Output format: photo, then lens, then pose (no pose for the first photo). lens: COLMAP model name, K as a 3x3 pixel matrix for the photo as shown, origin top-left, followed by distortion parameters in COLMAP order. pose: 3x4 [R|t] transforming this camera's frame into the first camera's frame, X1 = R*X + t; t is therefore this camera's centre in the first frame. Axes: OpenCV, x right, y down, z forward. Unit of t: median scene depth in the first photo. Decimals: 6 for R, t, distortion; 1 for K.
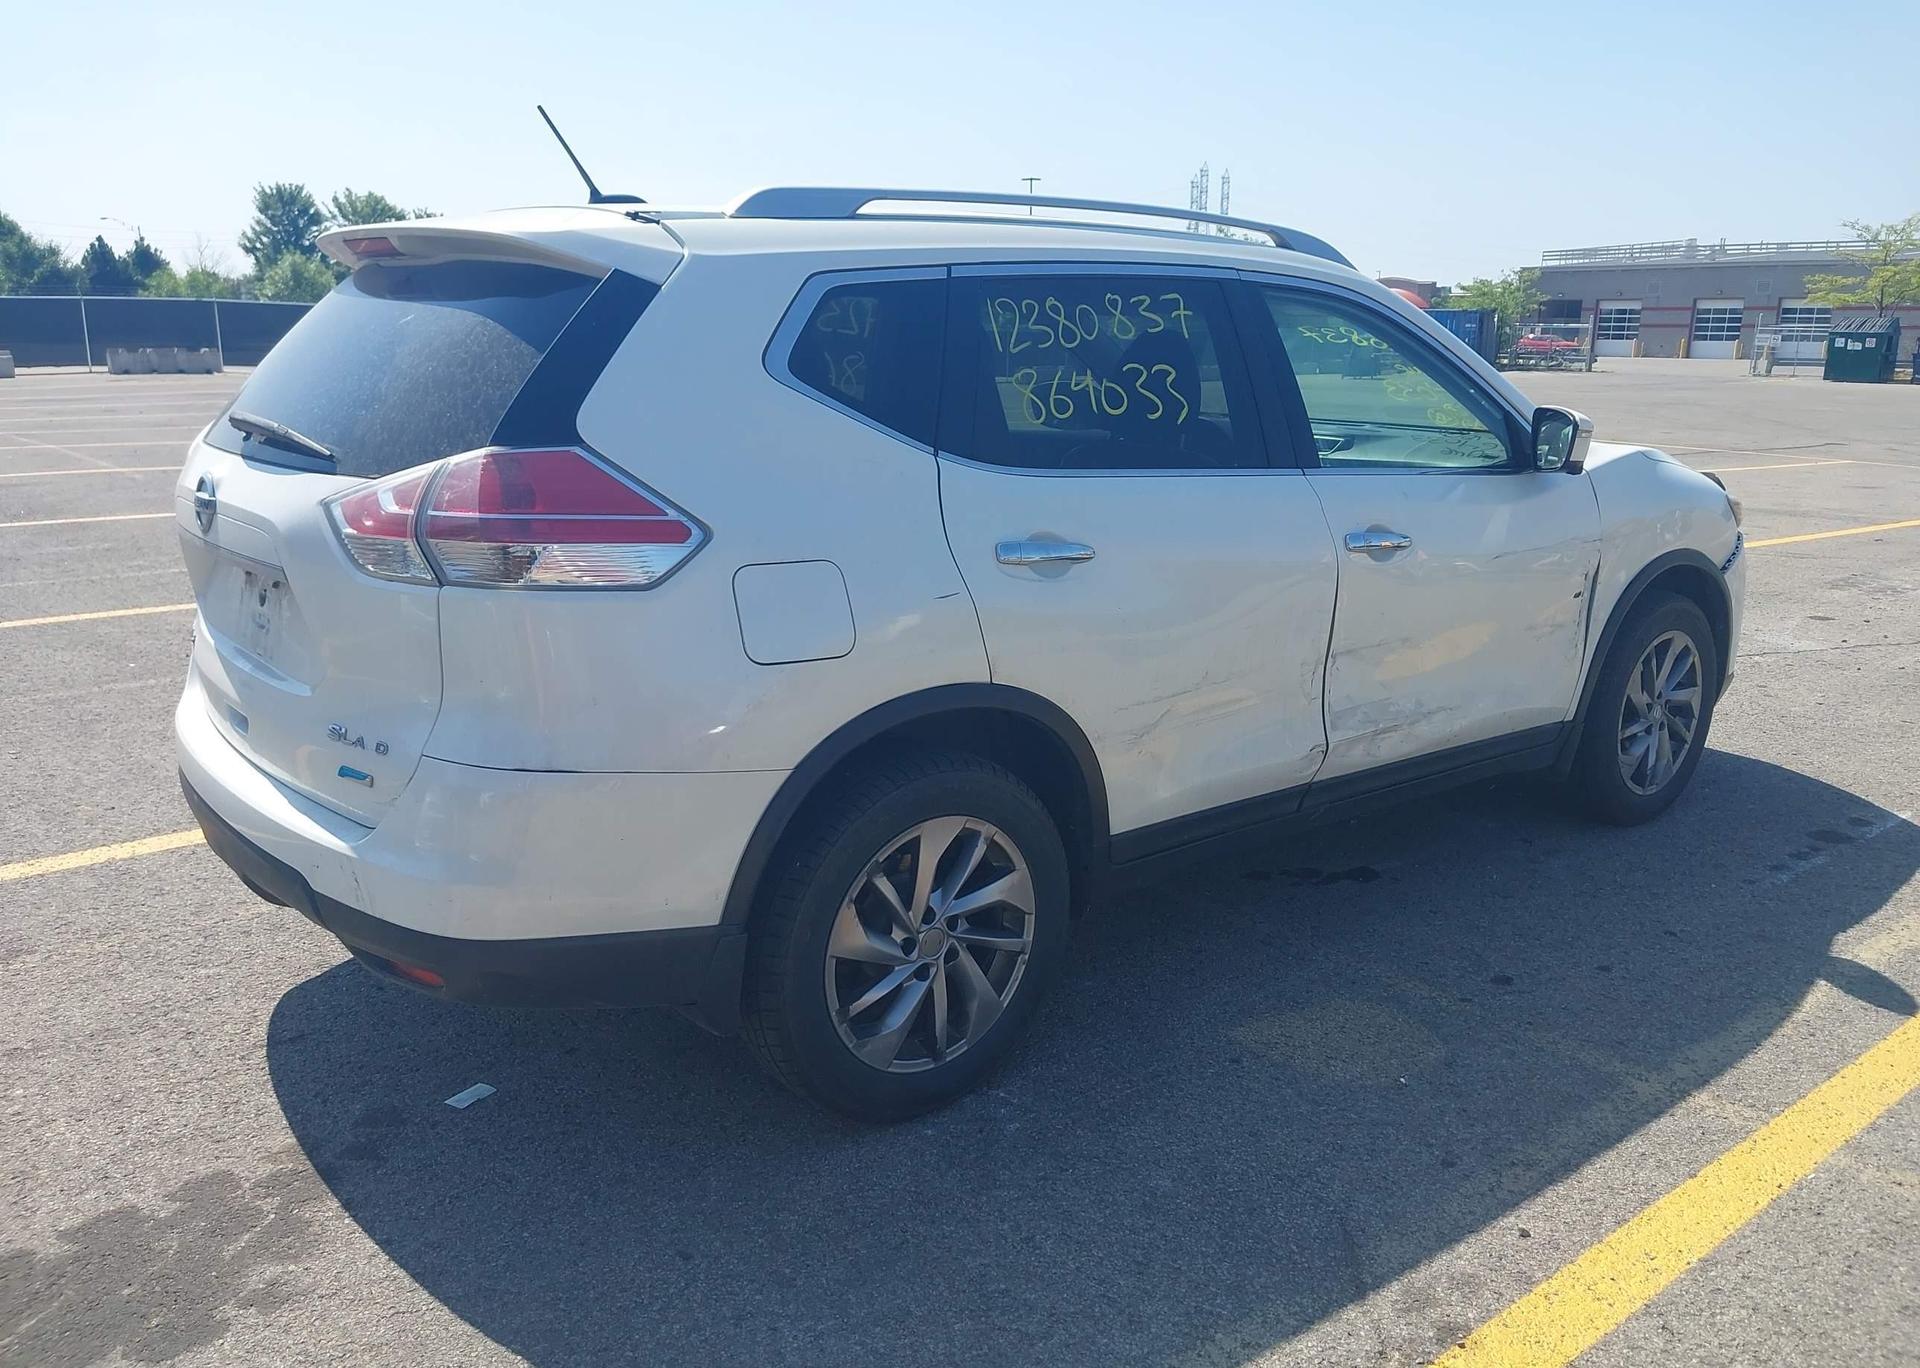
lens RADIAL K [[1516.3, 0, 941.5], [0, 1516.3, 698.2], [0, 0, 1]] dist [0.055961, -0.093144]
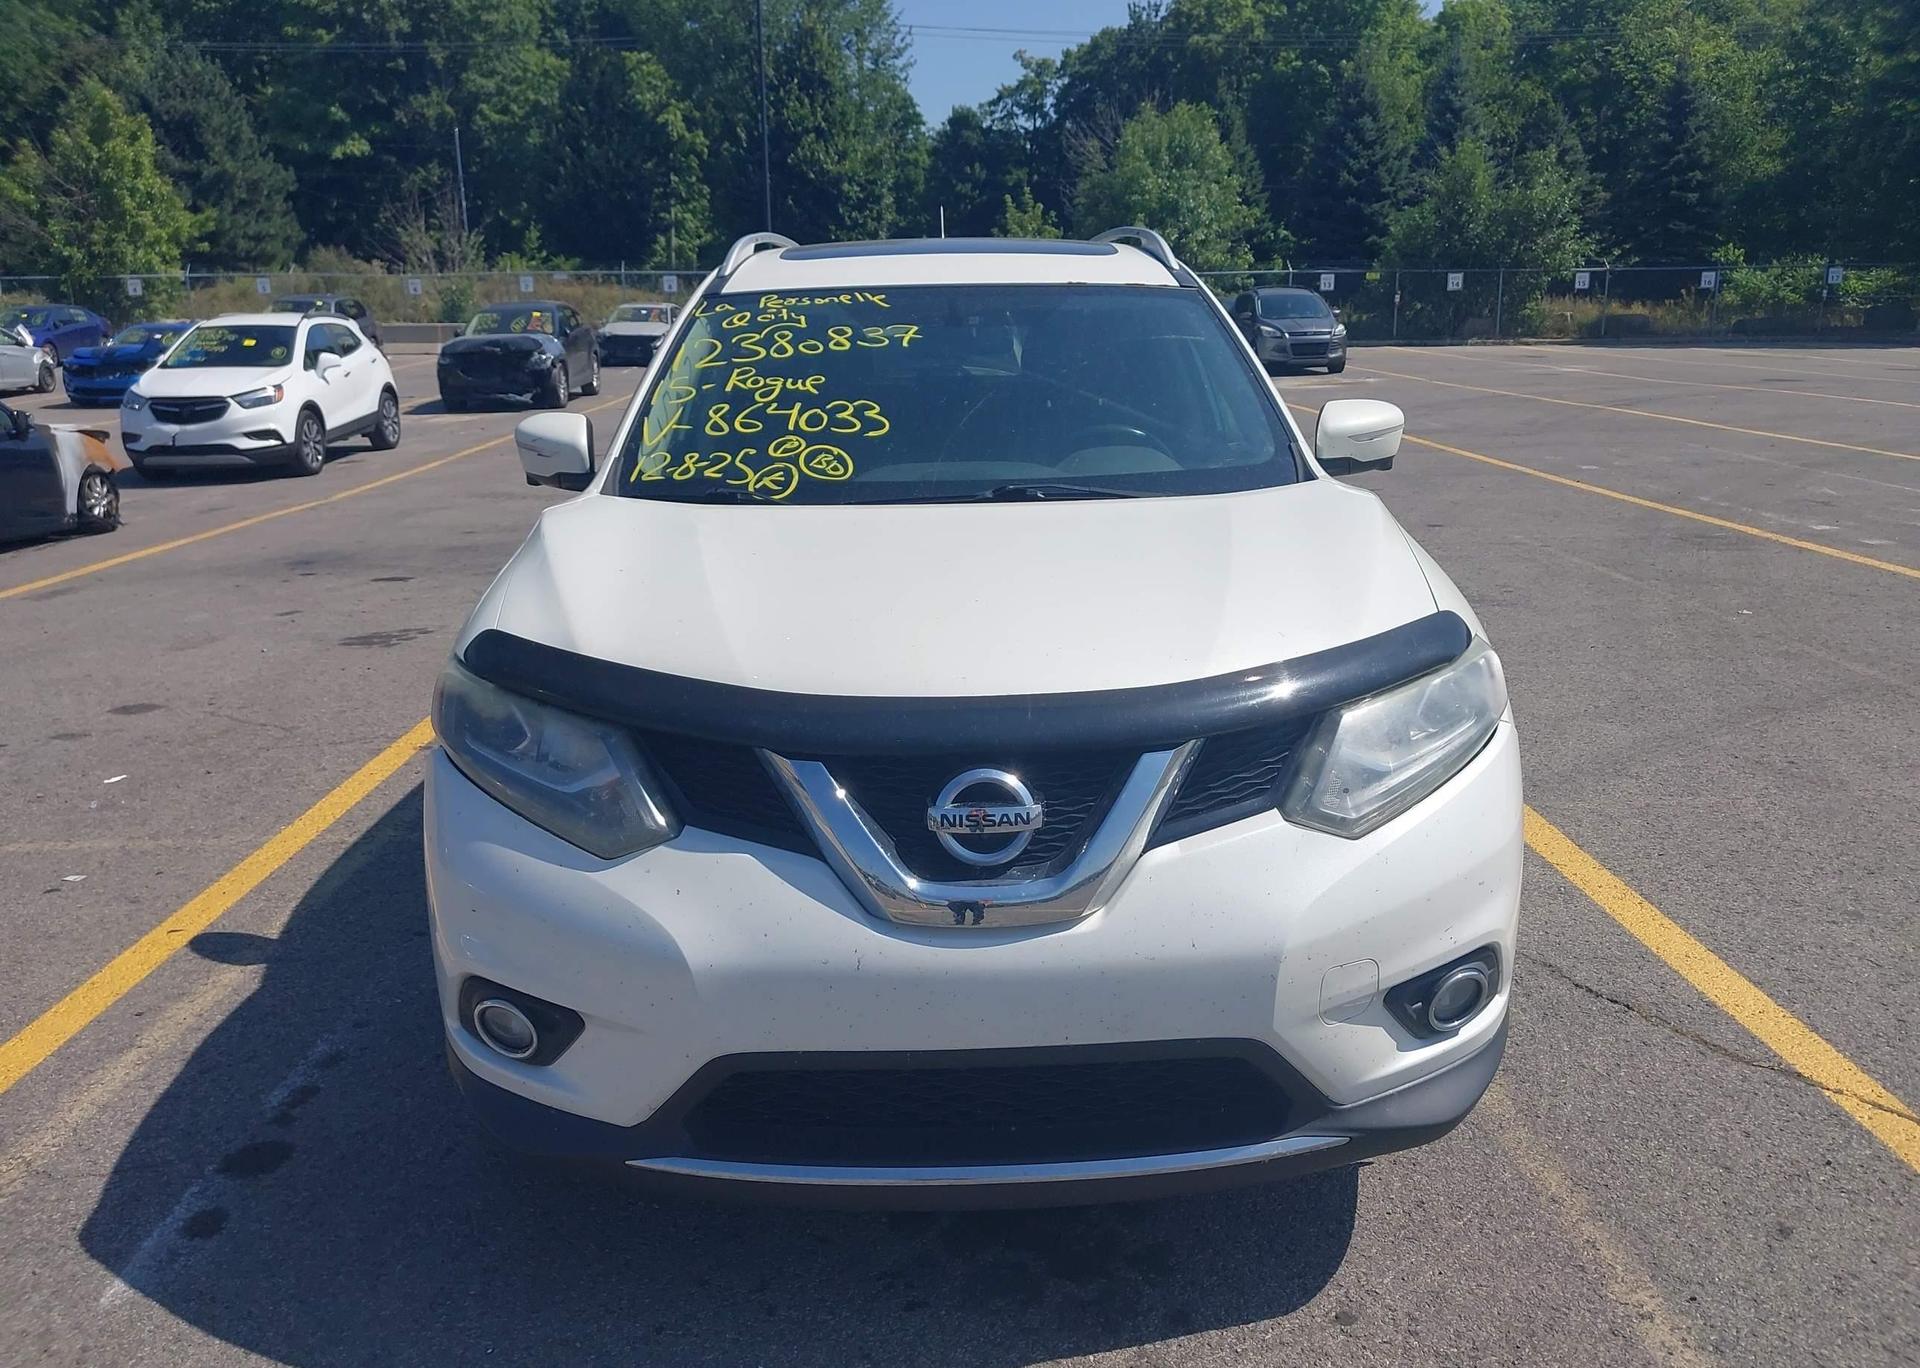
lens RADIAL K [[1512.6, 0, 965.5], [0, 1512.6, 675.0], [0, 0, 1]] dist [0.013257, 0.001921]
pose [[-0.598830, 0.182179, -0.779880, 1.247278], [-0.190186, 0.913580, 0.359446, -0.524265], [0.777967, 0.363569, -0.512431, 2.137303]]
